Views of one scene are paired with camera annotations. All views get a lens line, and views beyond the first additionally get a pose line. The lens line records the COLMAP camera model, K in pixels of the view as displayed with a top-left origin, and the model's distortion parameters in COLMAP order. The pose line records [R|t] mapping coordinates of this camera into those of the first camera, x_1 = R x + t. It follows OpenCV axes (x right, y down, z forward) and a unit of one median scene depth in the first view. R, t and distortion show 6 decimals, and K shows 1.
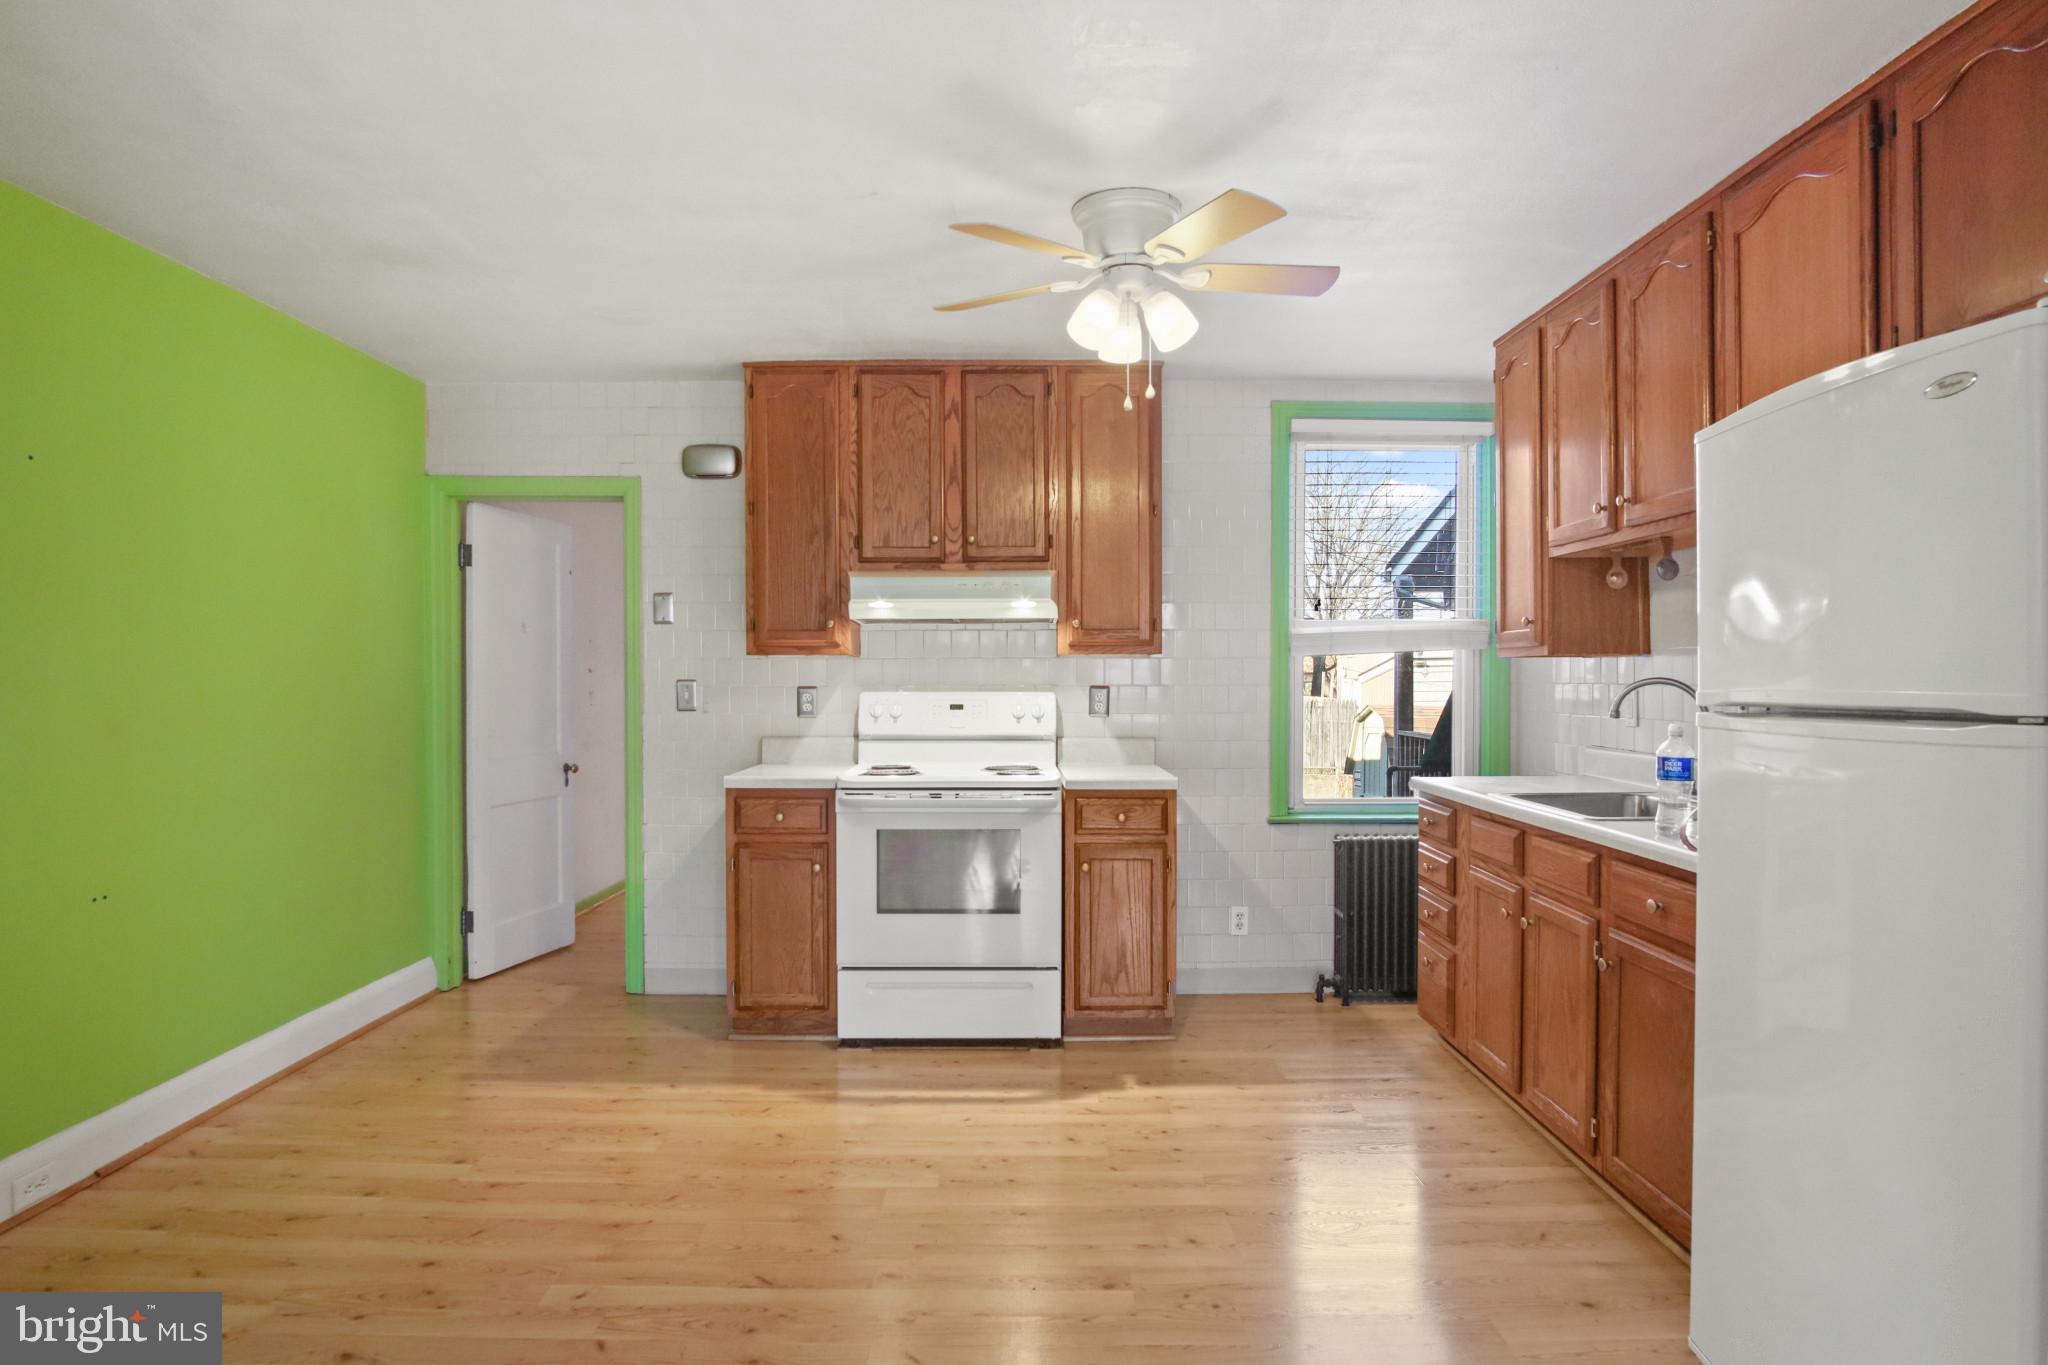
lens RADIAL K [[1156.2, 0, 1023.2], [0, 1156.2, 692.1], [0, 0, 1]] dist [-0.036132, 0.010478]
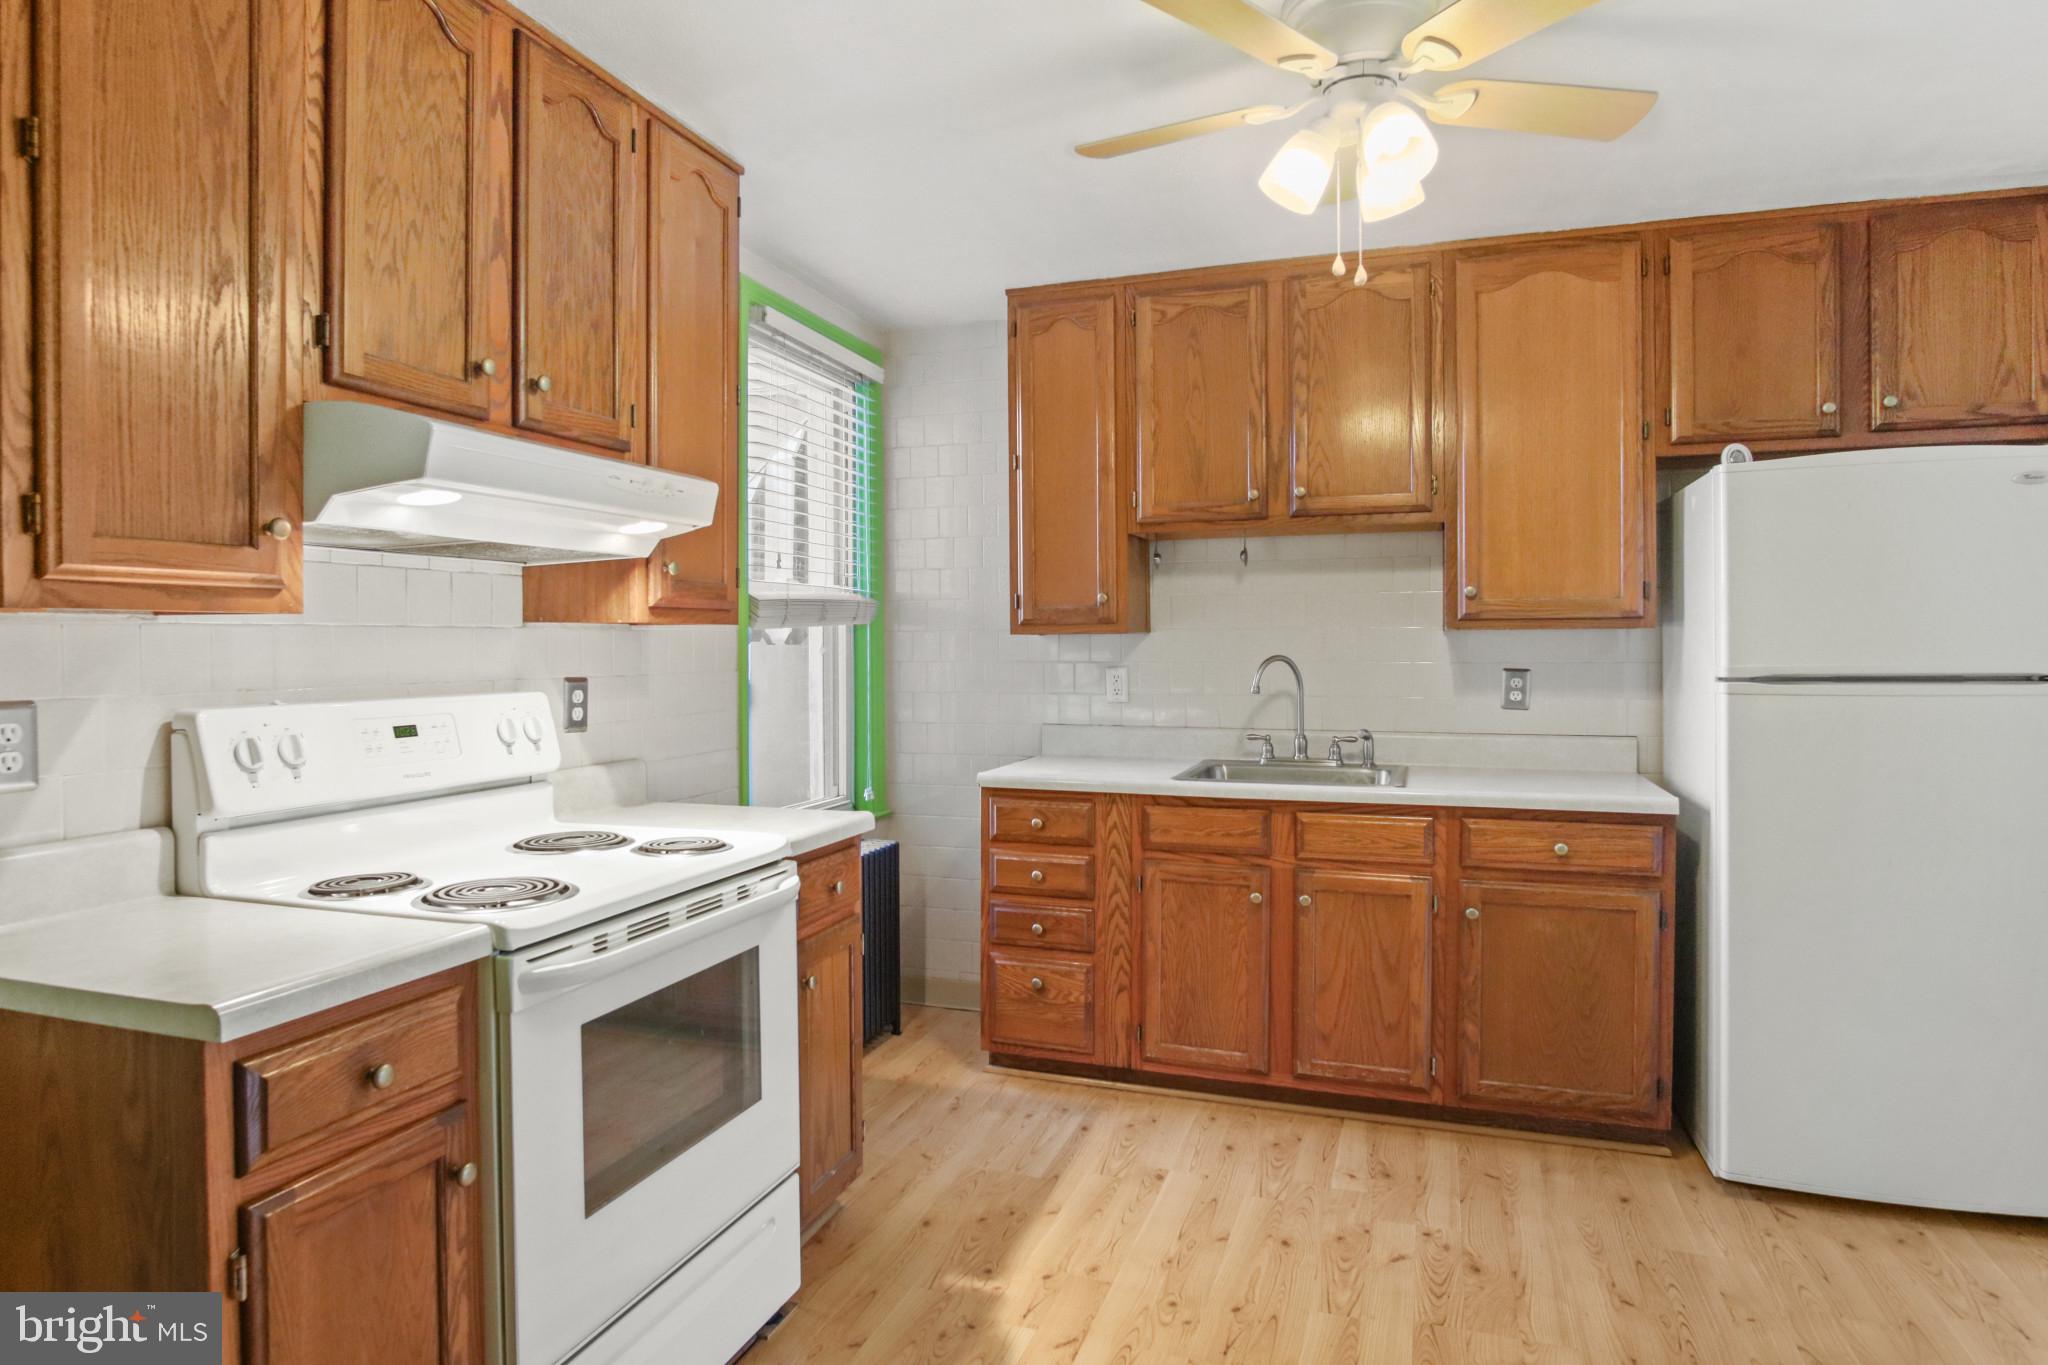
lens RADIAL K [[1156.2, 0, 1001.6], [0, 1156.2, 662.2], [0, 0, 1]] dist [-0.036132, 0.010478]
pose [[0.344265, -0.013043, 0.938782, -0.434314], [0.019185, 0.999792, 0.006855, -0.014279], [-0.938677, 0.015651, 0.344444, 0.650351]]
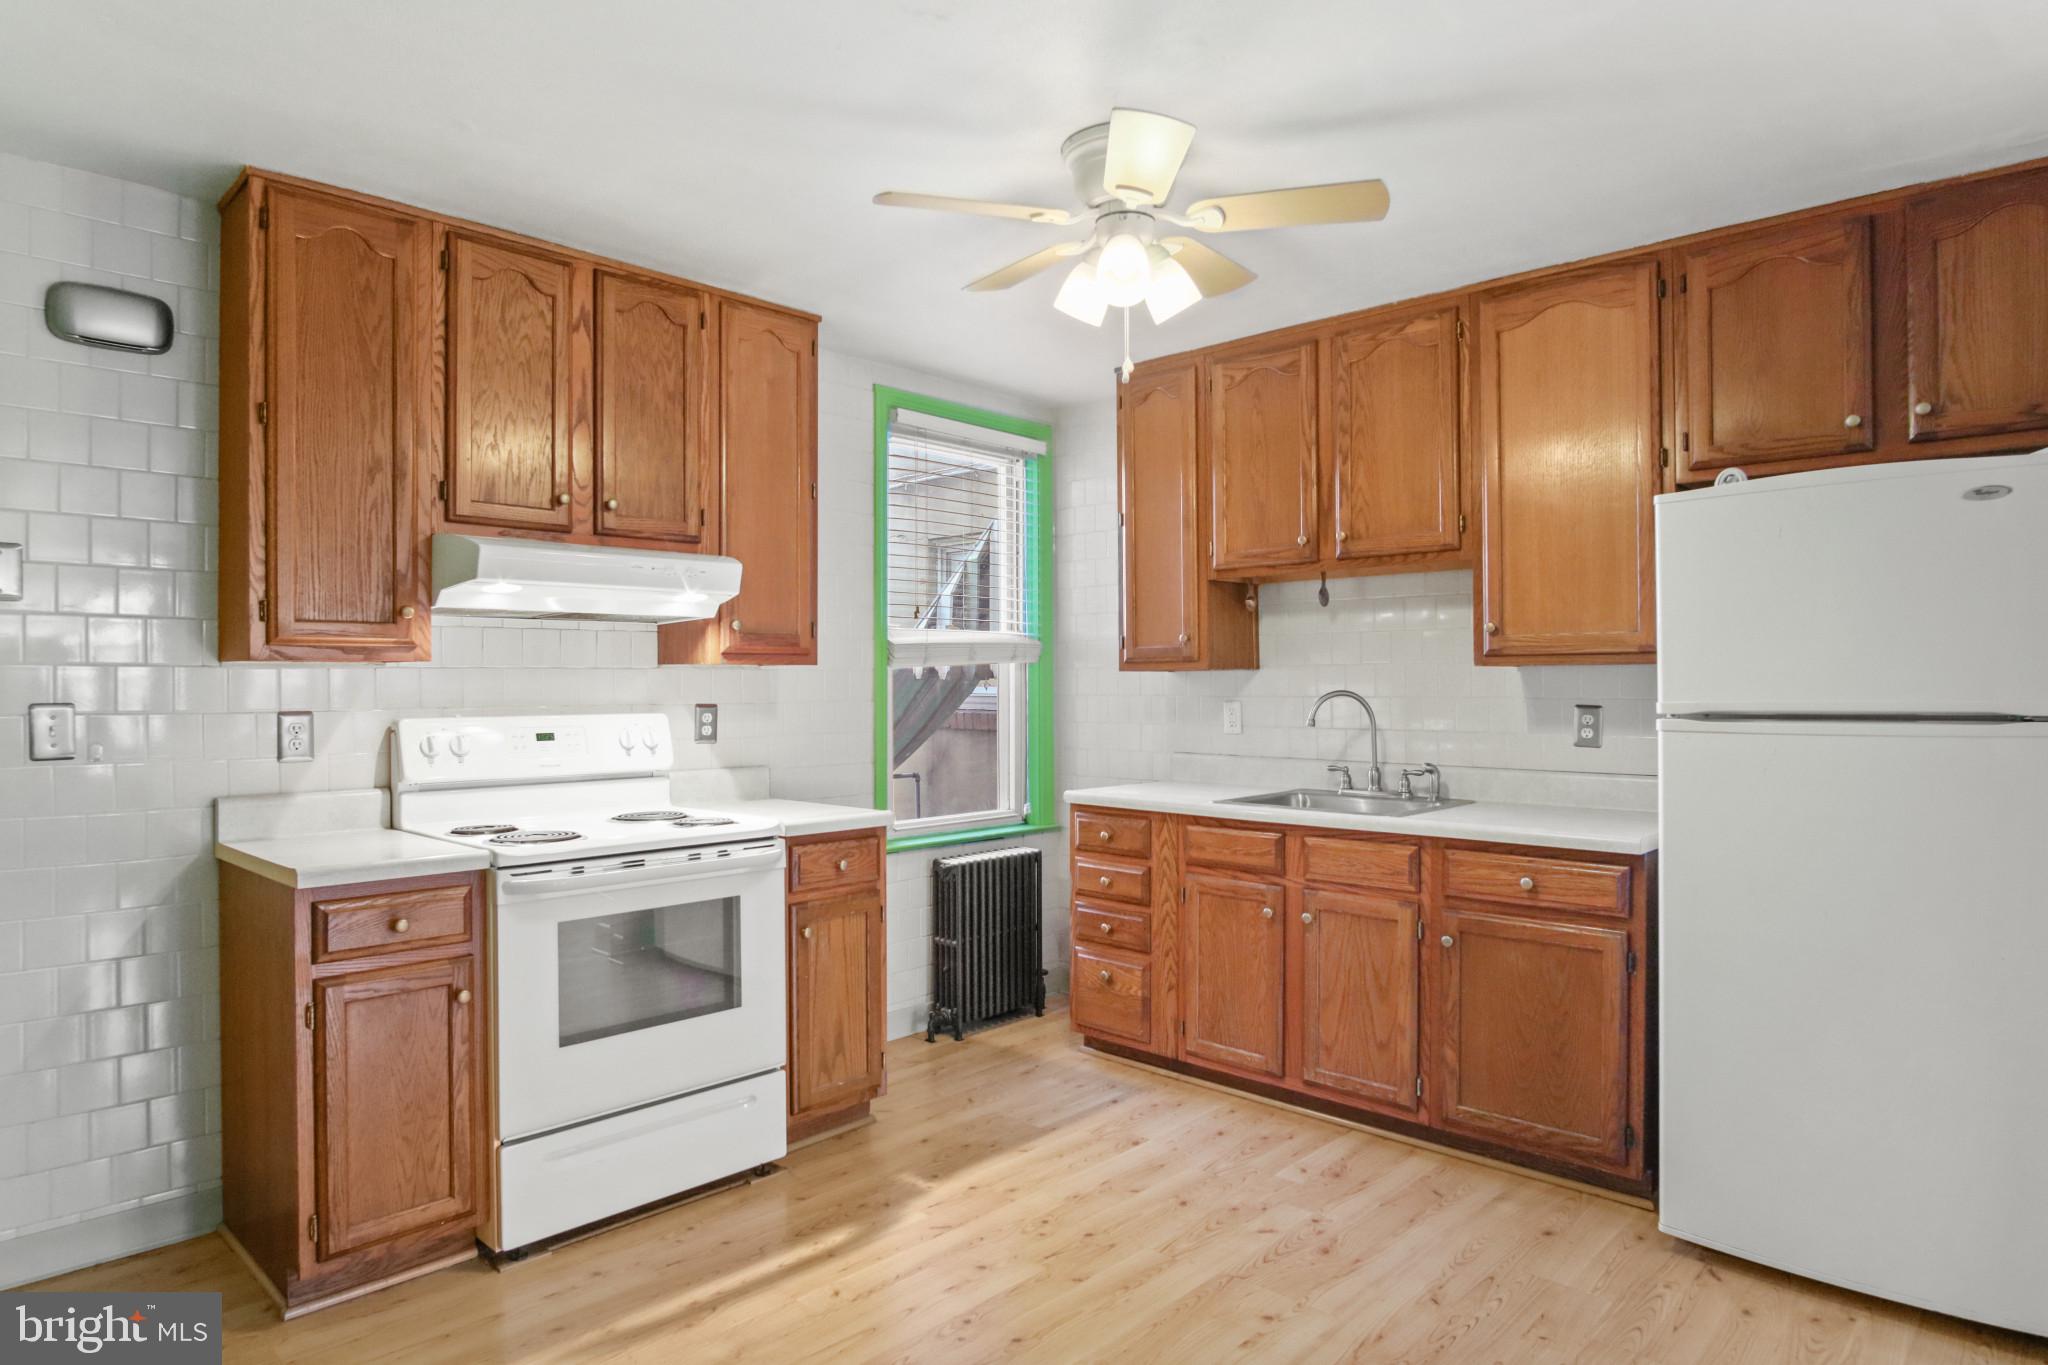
lens RADIAL K [[1156.2, 0, 1006.1], [0, 1156.2, 693.8], [0, 0, 1]] dist [-0.036132, 0.010478]
pose [[0.696645, -0.006483, 0.717387, -0.390957], [0.013633, 0.999898, -0.004203, -0.007056], [-0.717286, 0.012708, 0.696663, 0.319419]]
